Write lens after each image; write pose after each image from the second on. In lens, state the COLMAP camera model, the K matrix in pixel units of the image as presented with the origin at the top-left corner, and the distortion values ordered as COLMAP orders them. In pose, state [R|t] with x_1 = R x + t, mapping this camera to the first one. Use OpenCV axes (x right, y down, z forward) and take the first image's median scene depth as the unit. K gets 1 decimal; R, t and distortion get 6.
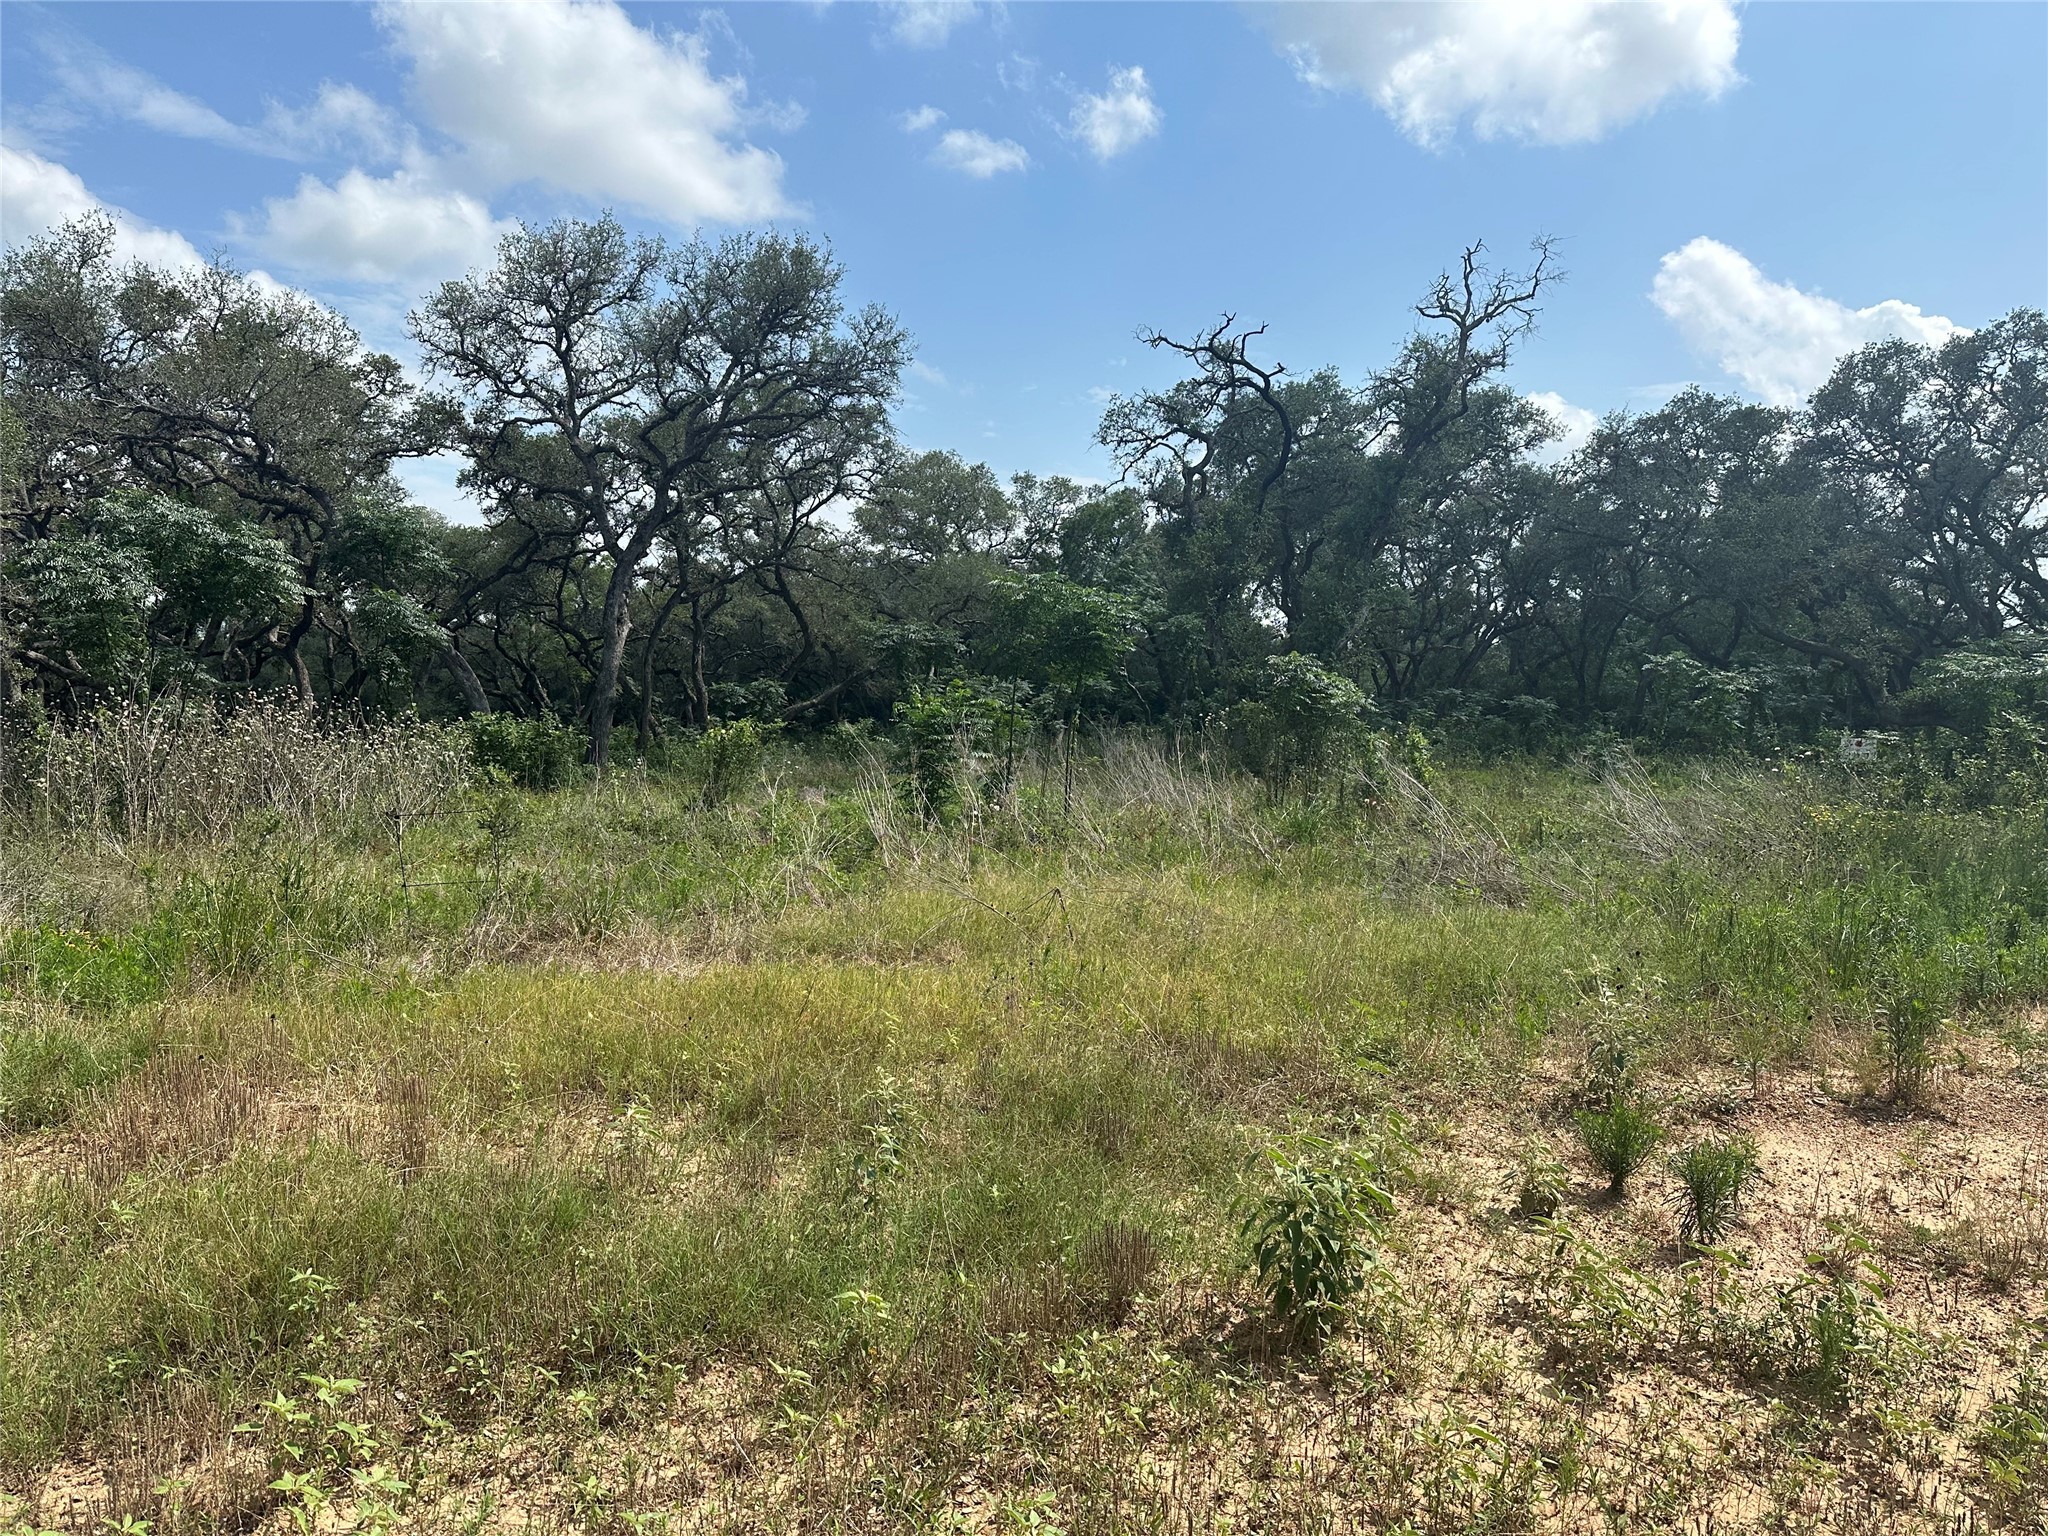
lens RADIAL K [[1465.1, 0, 1042.7], [0, 1465.1, 771.2], [0, 0, 1]] dist [0.085510, -0.011521]
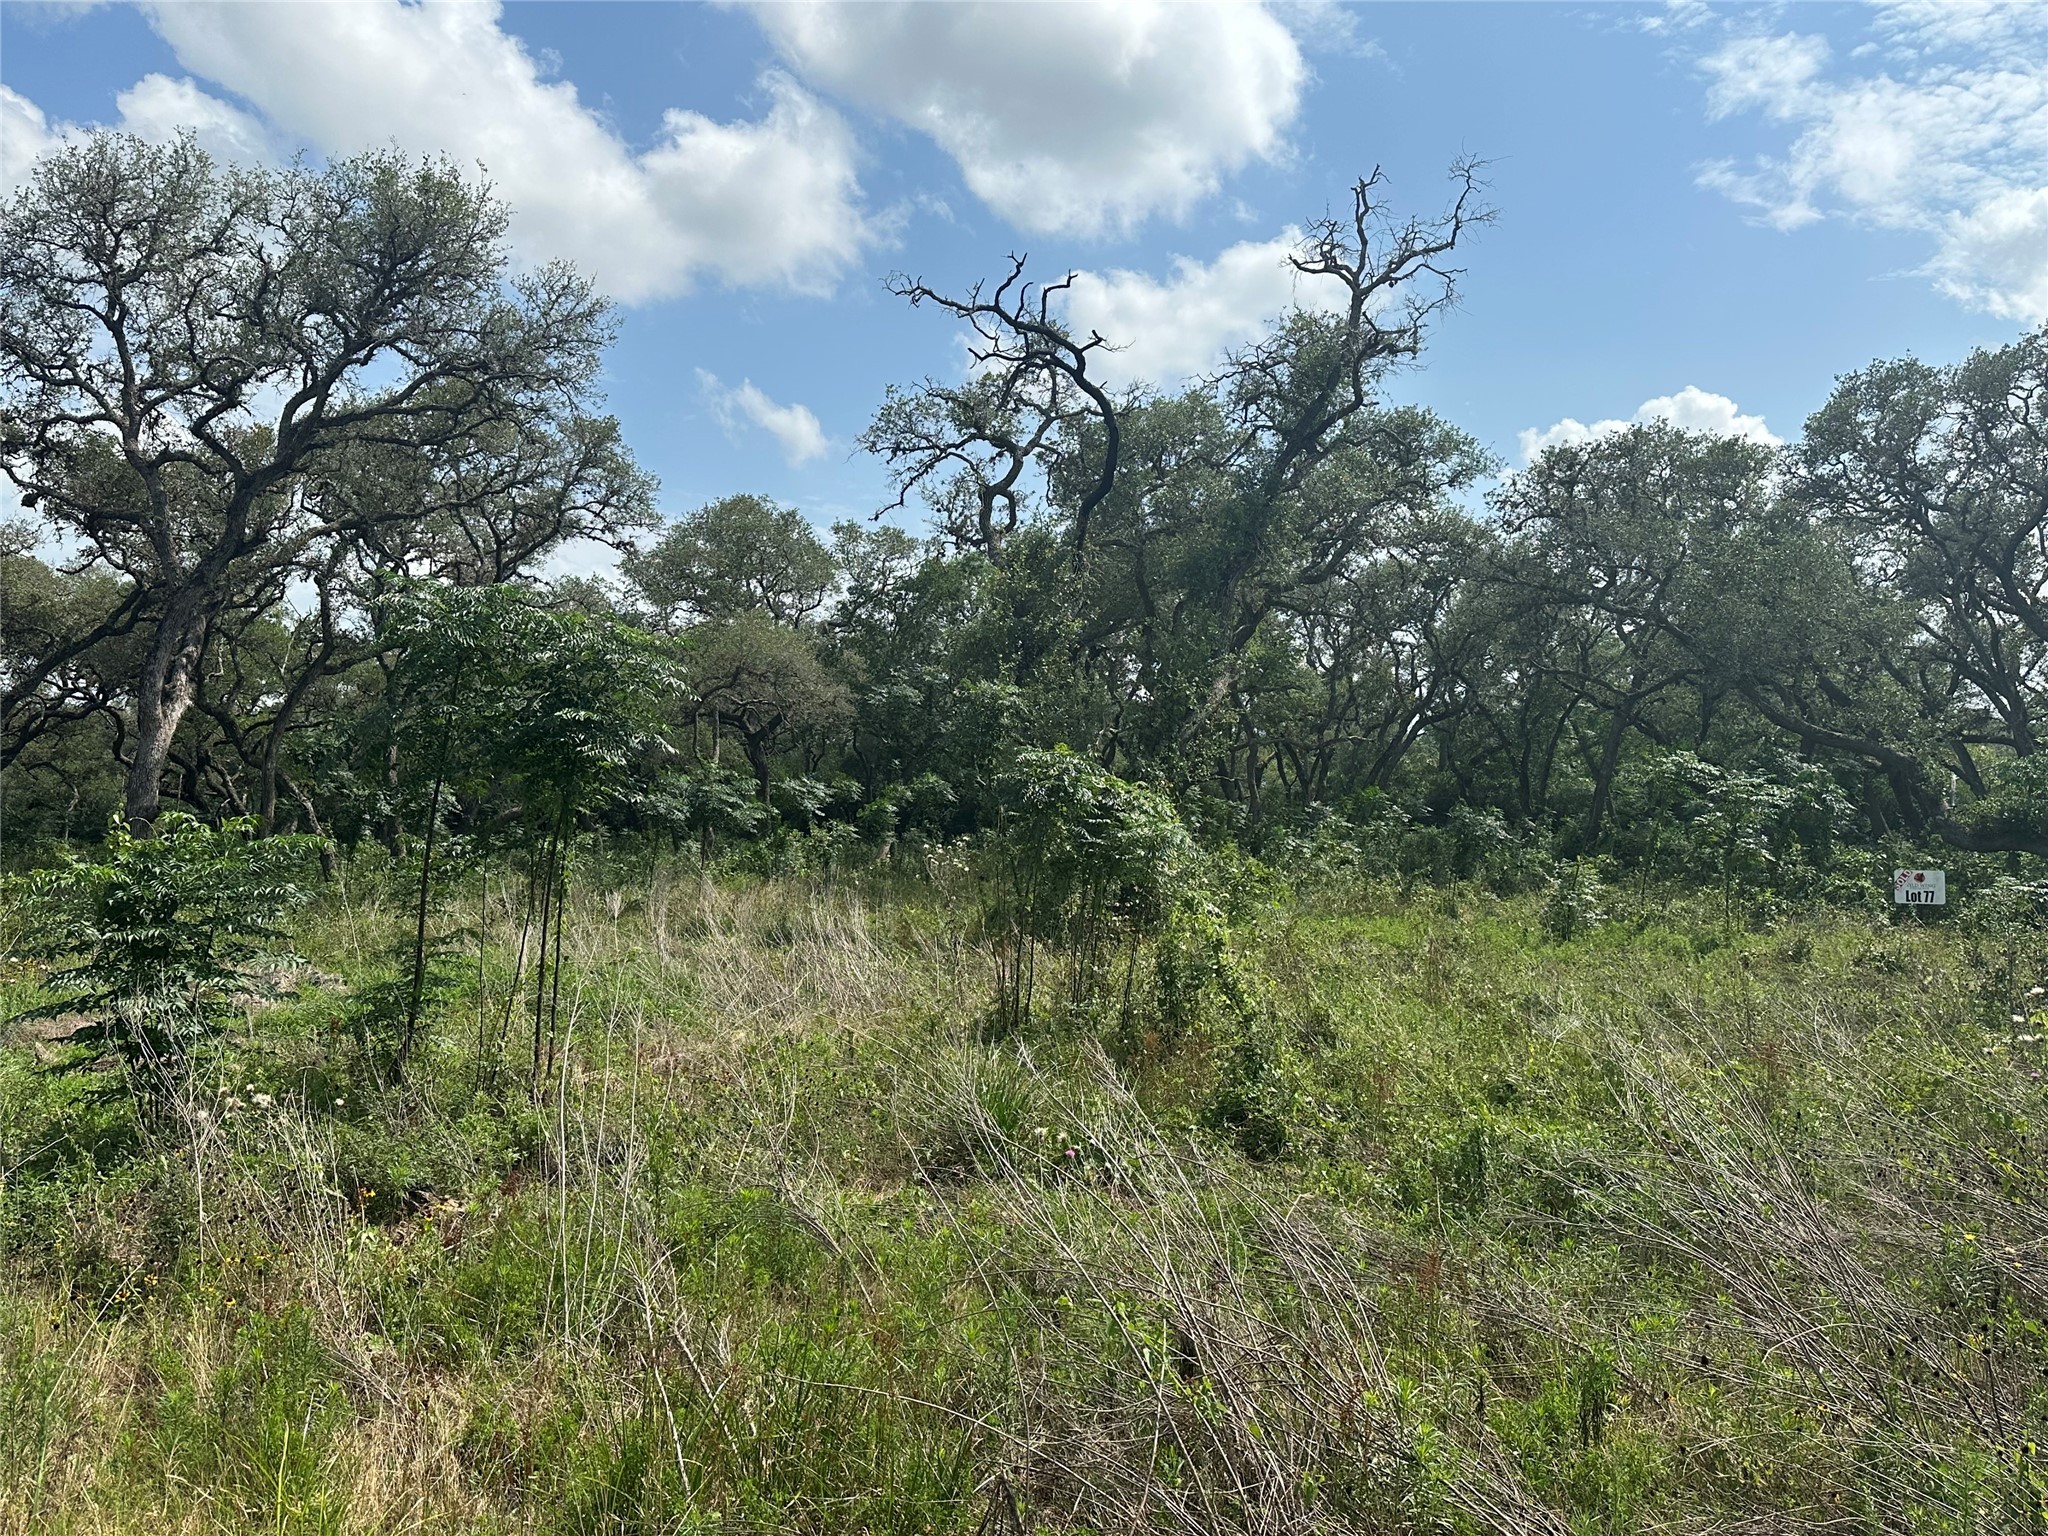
lens RADIAL K [[1579.1, 0, 1023.4], [0, 1579.1, 773.3], [0, 0, 1]] dist [0.048346, -0.011816]
pose [[0.998936, 0.004063, 0.045936, 0.074407], [-0.001294, 0.998189, -0.060148, -0.019320], [-0.046098, 0.060025, 0.997132, 0.218573]]
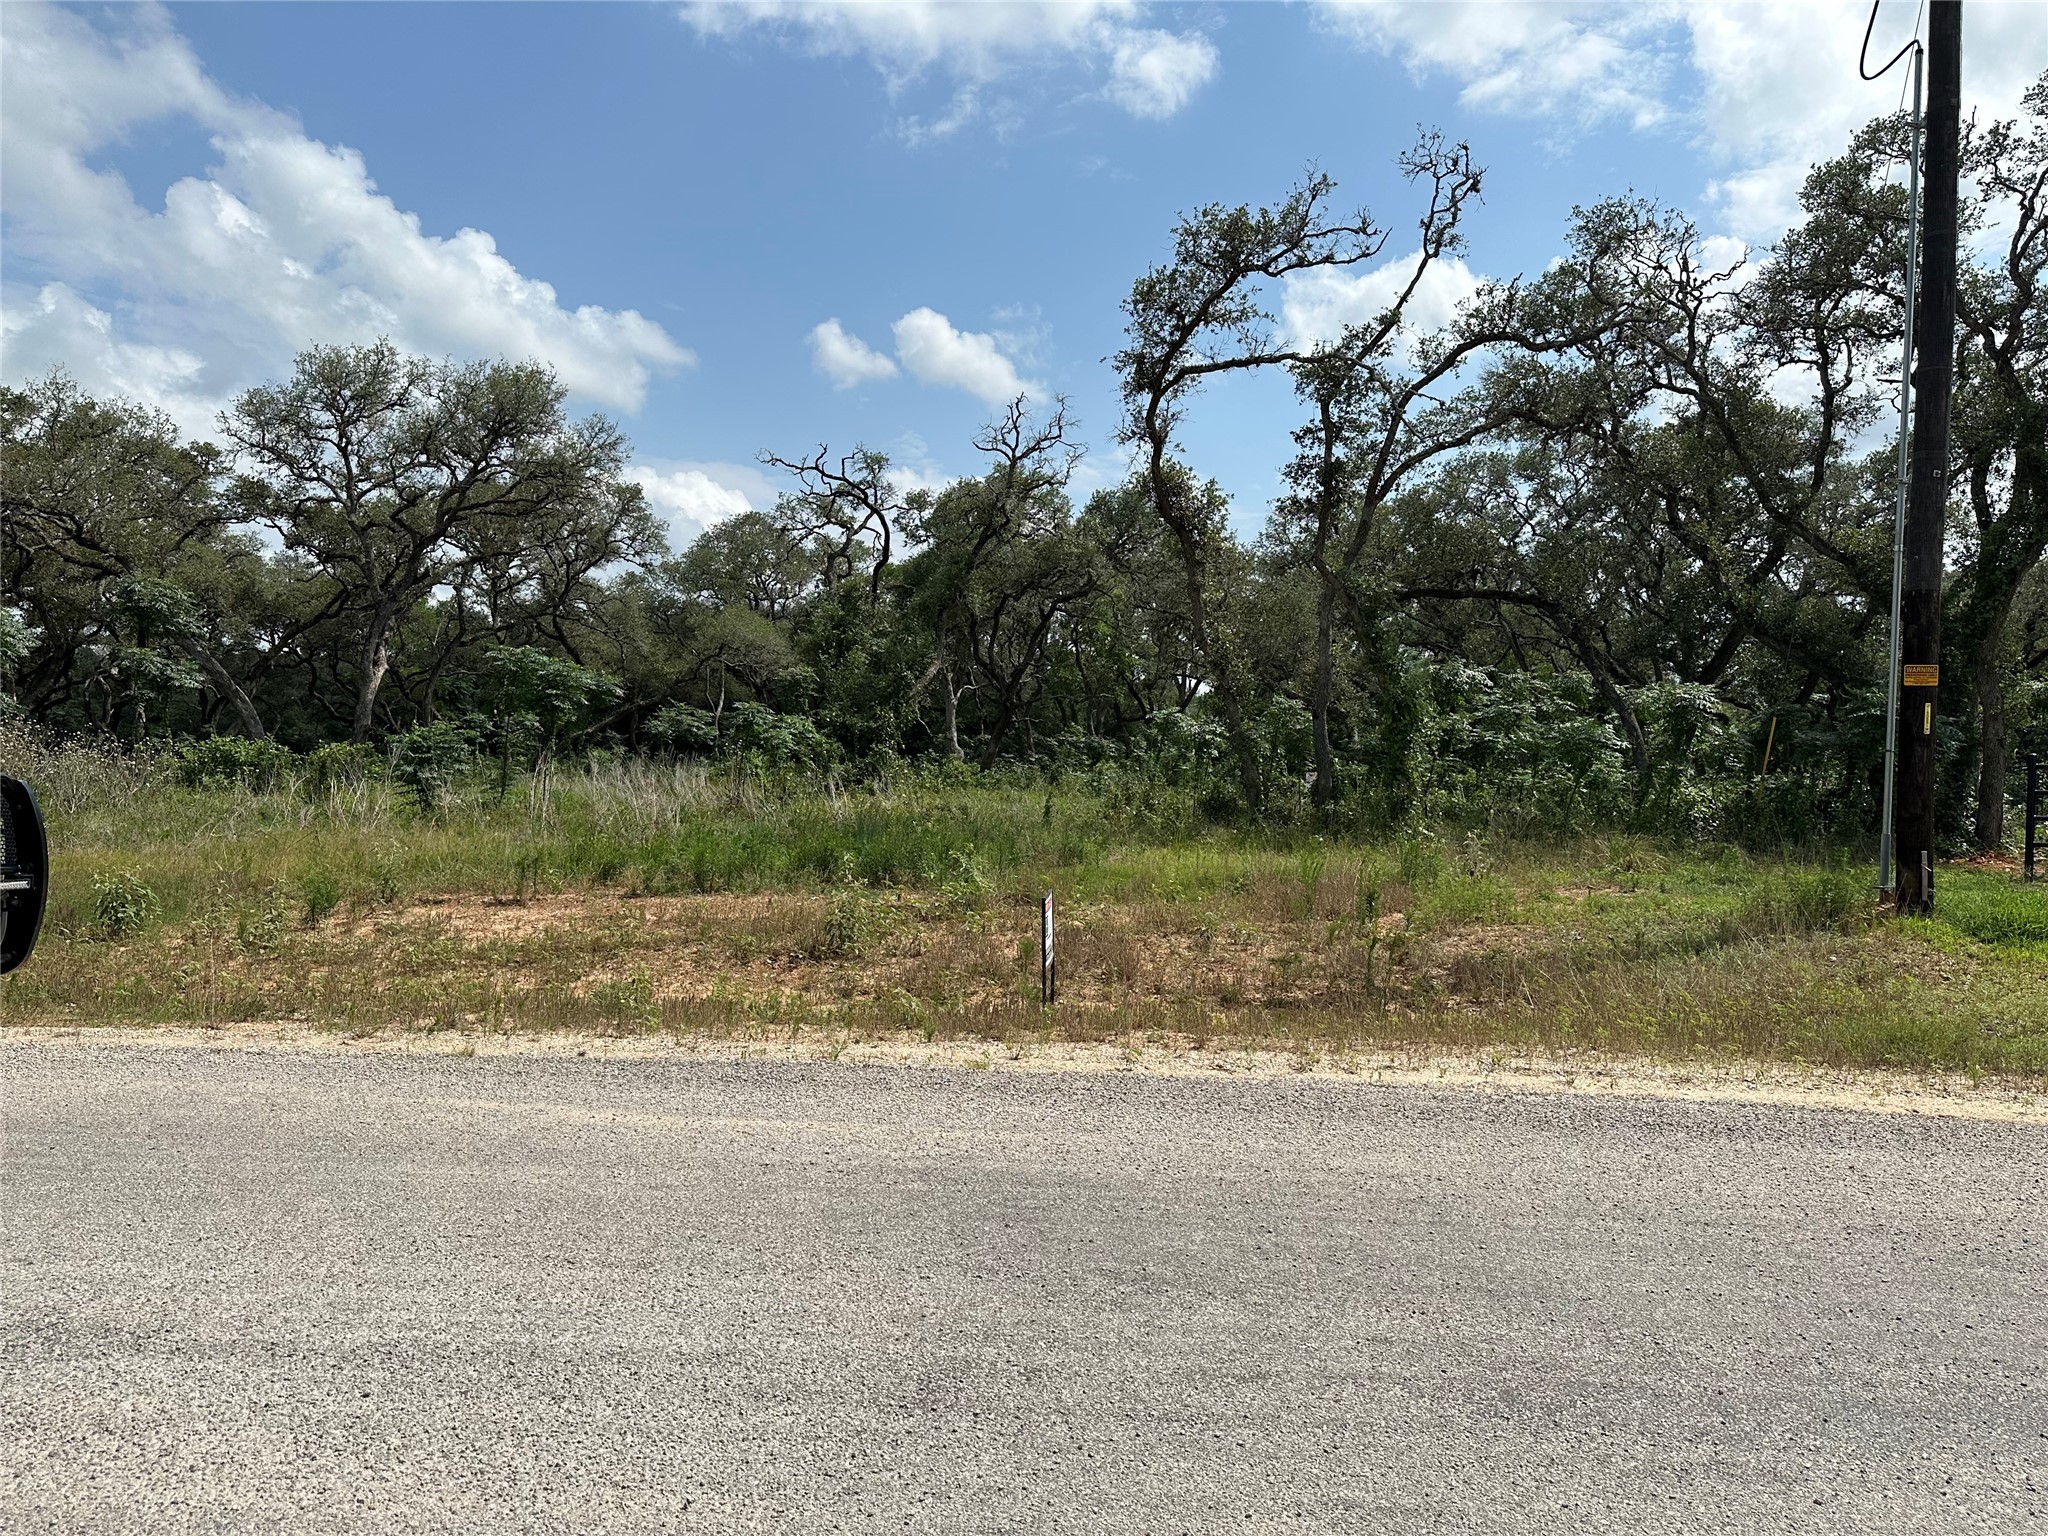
lens RADIAL K [[1465.1, 0, 1020.0], [0, 1465.1, 755.9], [0, 0, 1]] dist [0.085510, -0.011521]
pose [[0.999824, 0.018430, 0.003575, 0.234873], [-0.018307, 0.999323, -0.031924, 0.005628], [-0.004161, 0.031853, 0.999484, -0.235216]]
